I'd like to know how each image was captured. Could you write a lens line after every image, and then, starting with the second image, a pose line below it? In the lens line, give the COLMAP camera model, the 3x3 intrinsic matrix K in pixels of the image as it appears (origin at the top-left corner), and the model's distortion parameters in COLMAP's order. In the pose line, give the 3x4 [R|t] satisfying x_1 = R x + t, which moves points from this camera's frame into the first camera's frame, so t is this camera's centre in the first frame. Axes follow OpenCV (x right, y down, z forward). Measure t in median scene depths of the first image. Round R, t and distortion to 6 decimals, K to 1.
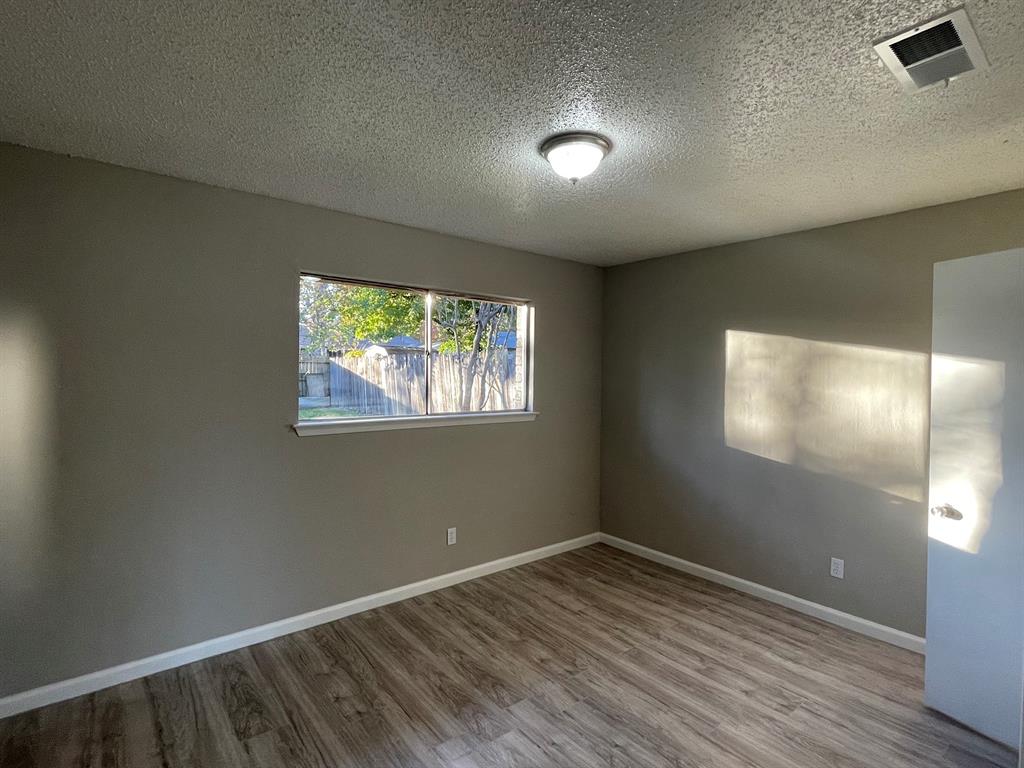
lens RADIAL K [[514.2, 0, 511.4], [0, 514.2, 383.5], [0, 0, 1]] dist [-0.011966, 0.006430]
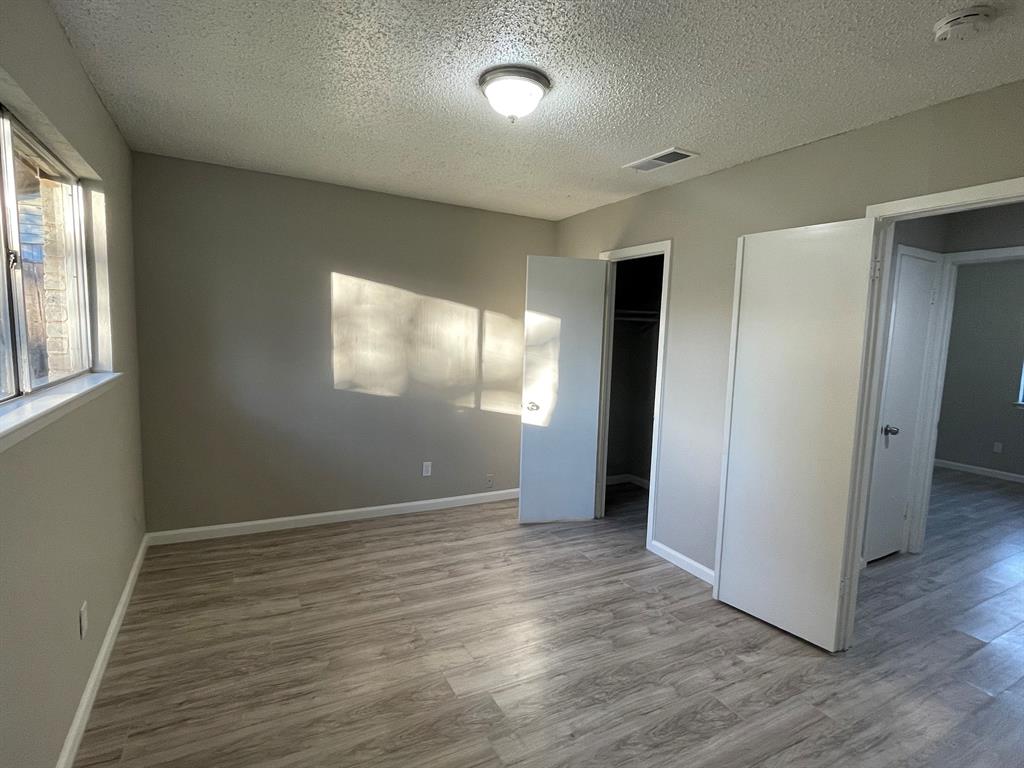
lens RADIAL K [[514.2, 0, 509.7], [0, 514.2, 383.3], [0, 0, 1]] dist [-0.011966, 0.006430]
pose [[0.196975, -0.106732, 0.974581, -0.584837], [-0.016320, 0.993562, 0.112109, -0.009394], [-0.980273, -0.037988, 0.193965, 0.545035]]
